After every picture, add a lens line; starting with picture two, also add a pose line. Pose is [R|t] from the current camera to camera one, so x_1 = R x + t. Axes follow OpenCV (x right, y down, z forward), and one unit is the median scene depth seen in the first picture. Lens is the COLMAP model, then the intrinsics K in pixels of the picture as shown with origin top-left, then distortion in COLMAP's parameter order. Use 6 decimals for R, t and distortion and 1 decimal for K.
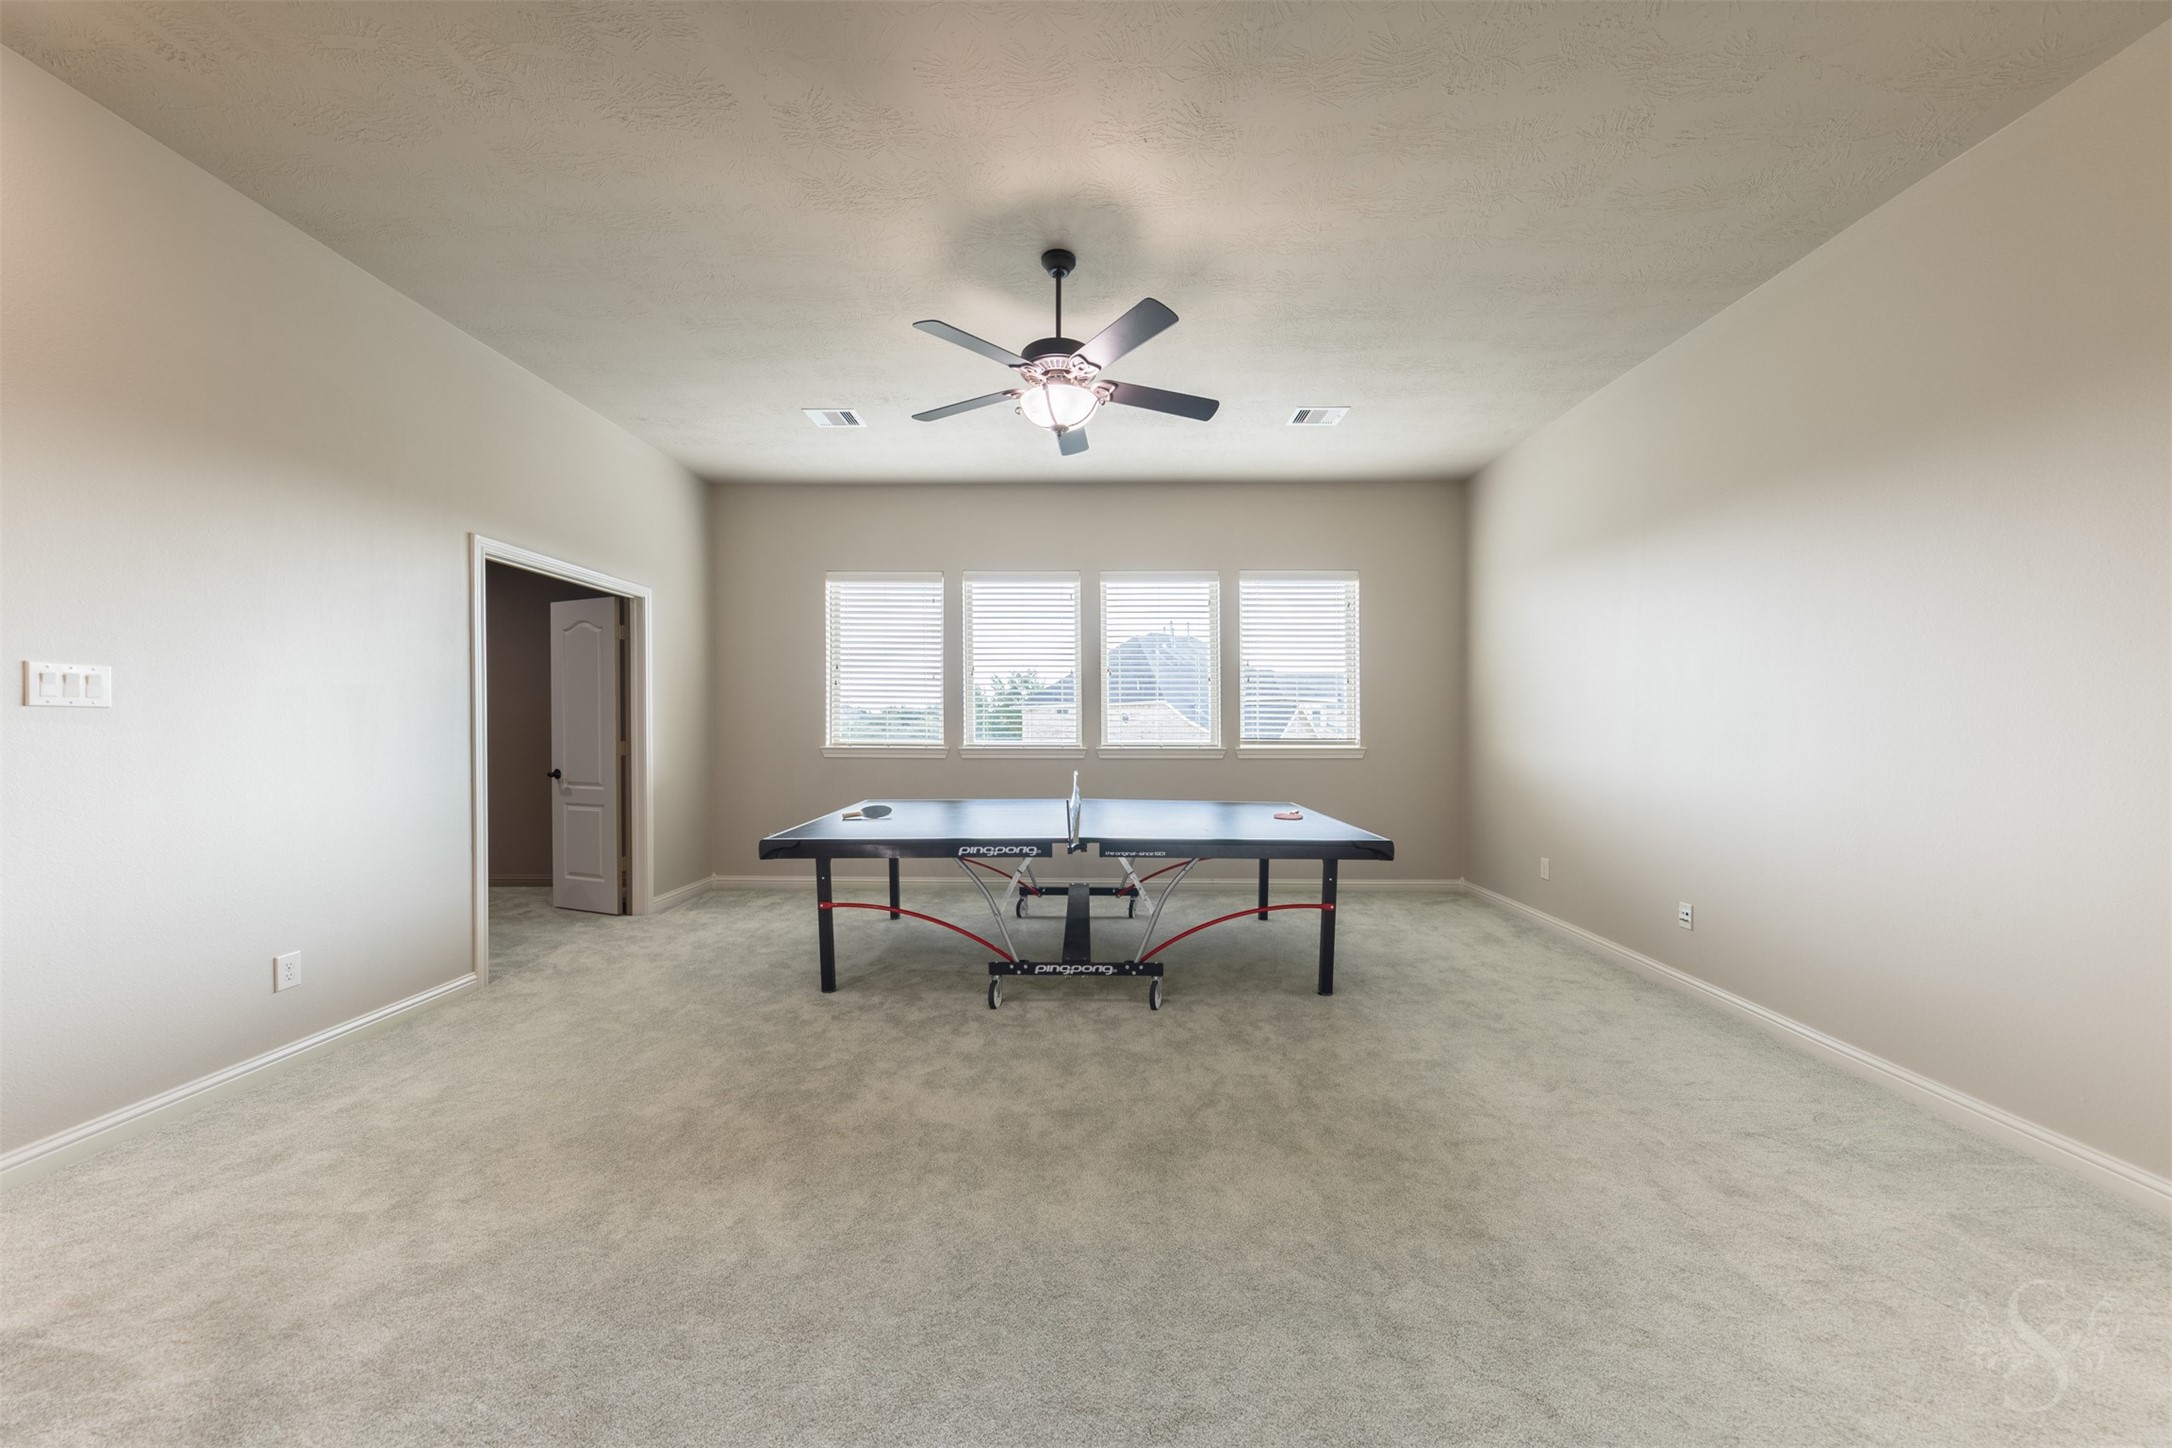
lens RADIAL K [[705.2, 0, 1086.0], [0, 705.2, 722.8], [0, 0, 1]] dist [-0.000068, 0.000044]
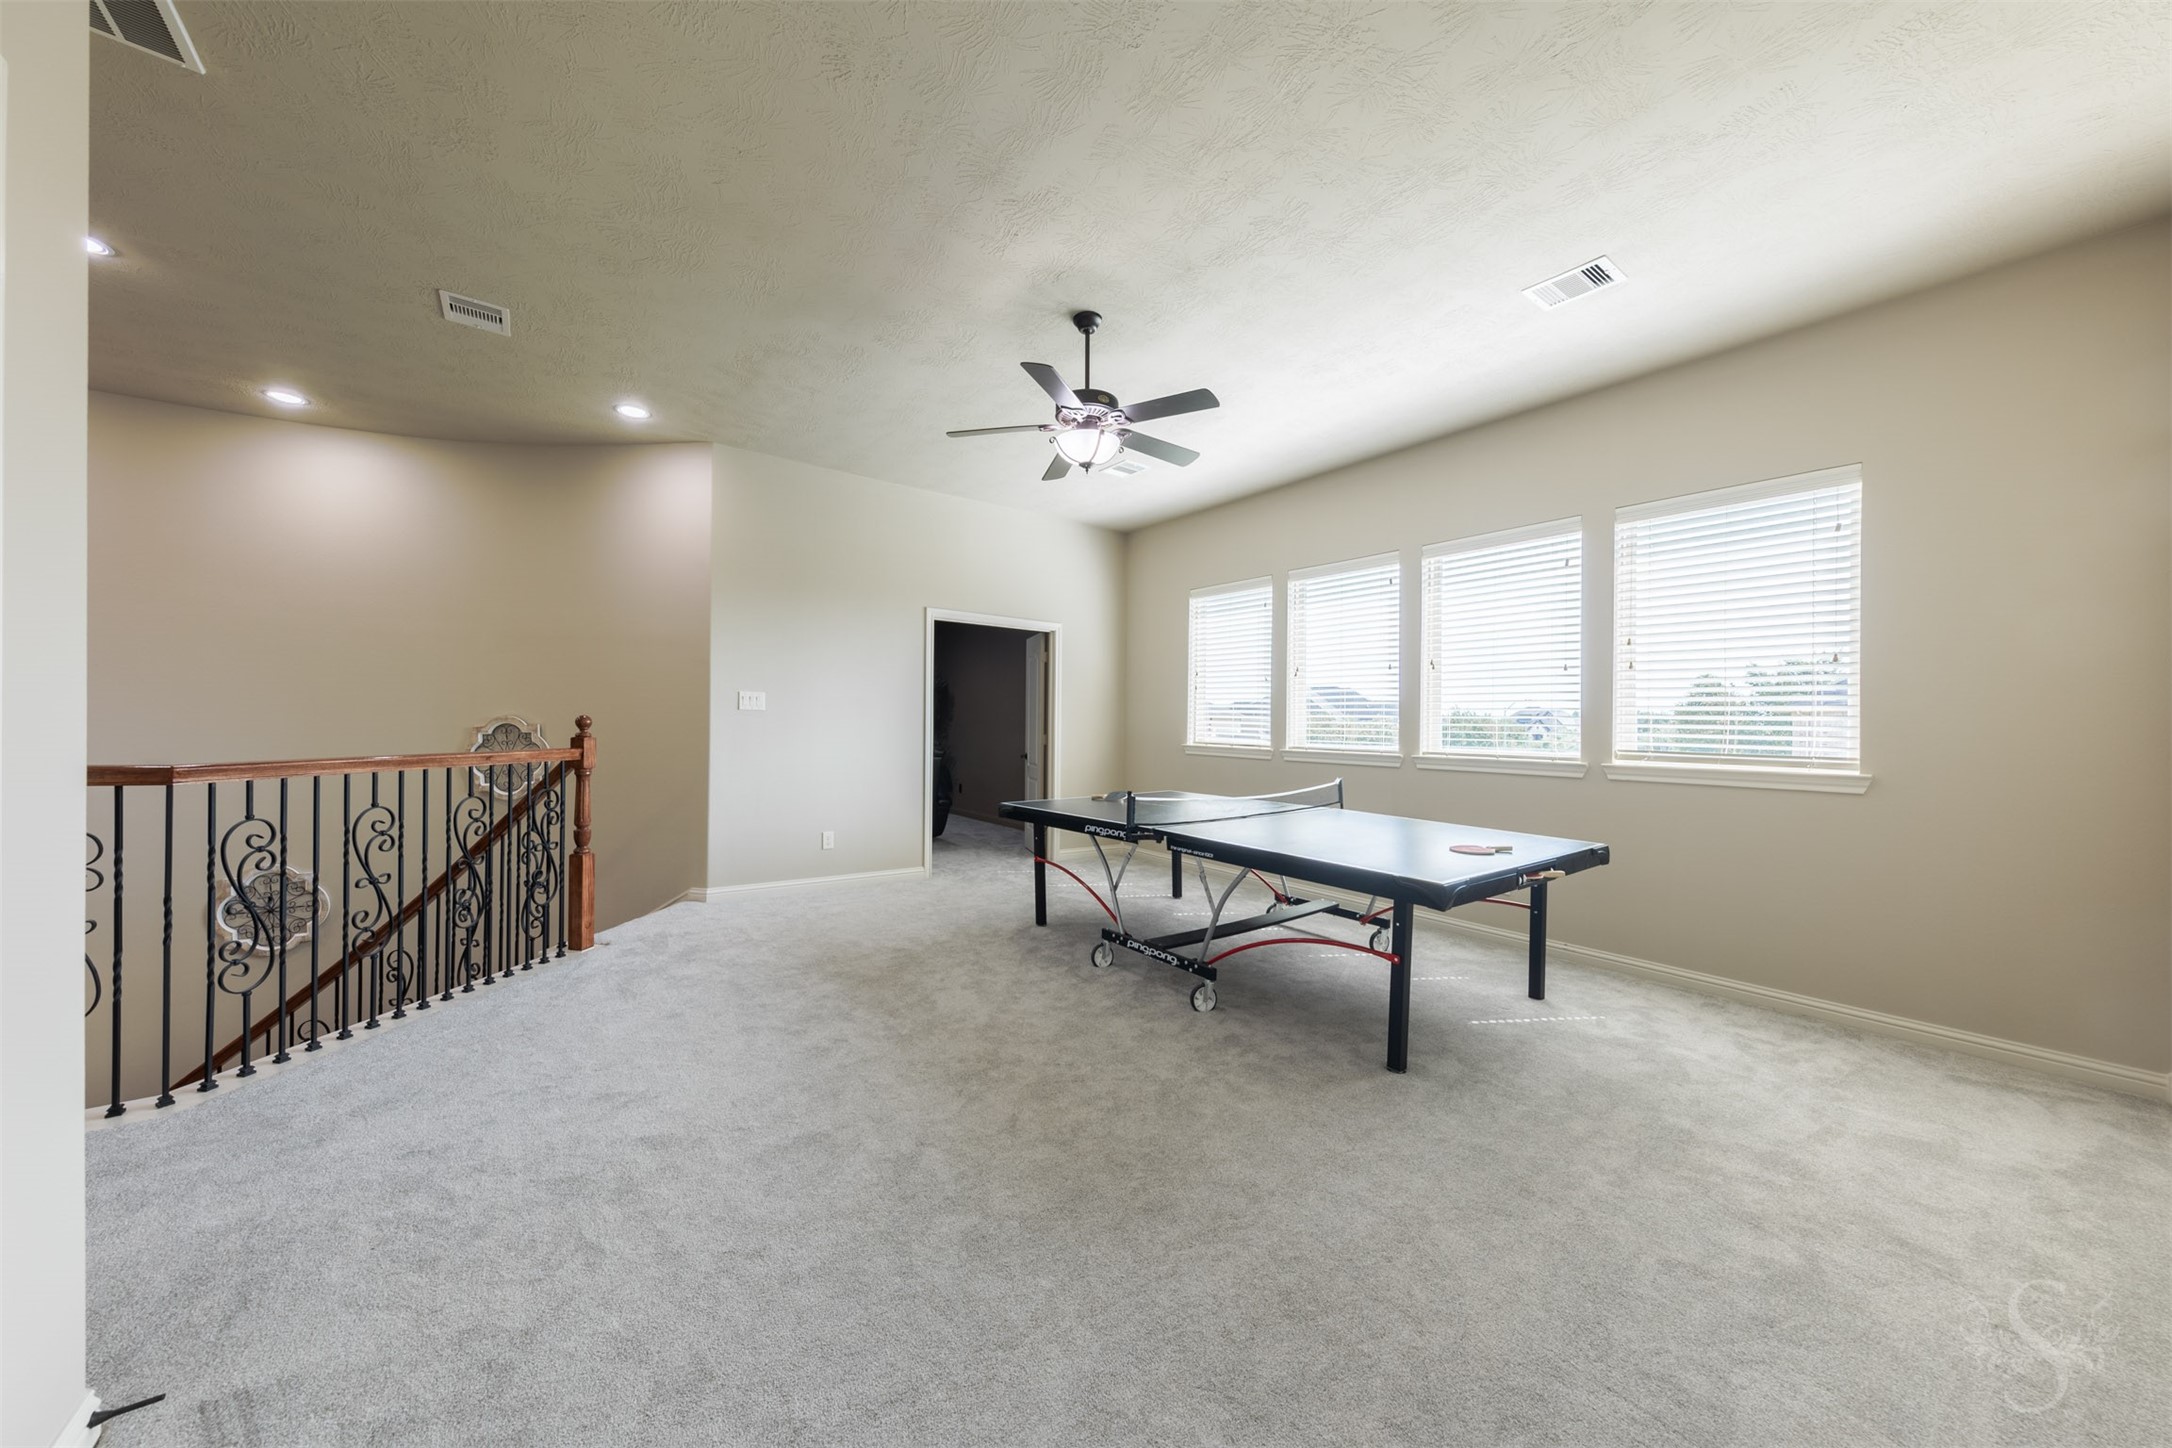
lens RADIAL K [[754.4, 0, 1082.9], [0, 754.4, 723.5], [0, 0, 1]] dist [-0.000265, -0.000020]
pose [[0.600782, 0.007688, -0.799376, 0.812437], [-0.014929, 0.999887, -0.001603, 0.007165], [0.799274, 0.012897, 0.600829, 0.221334]]
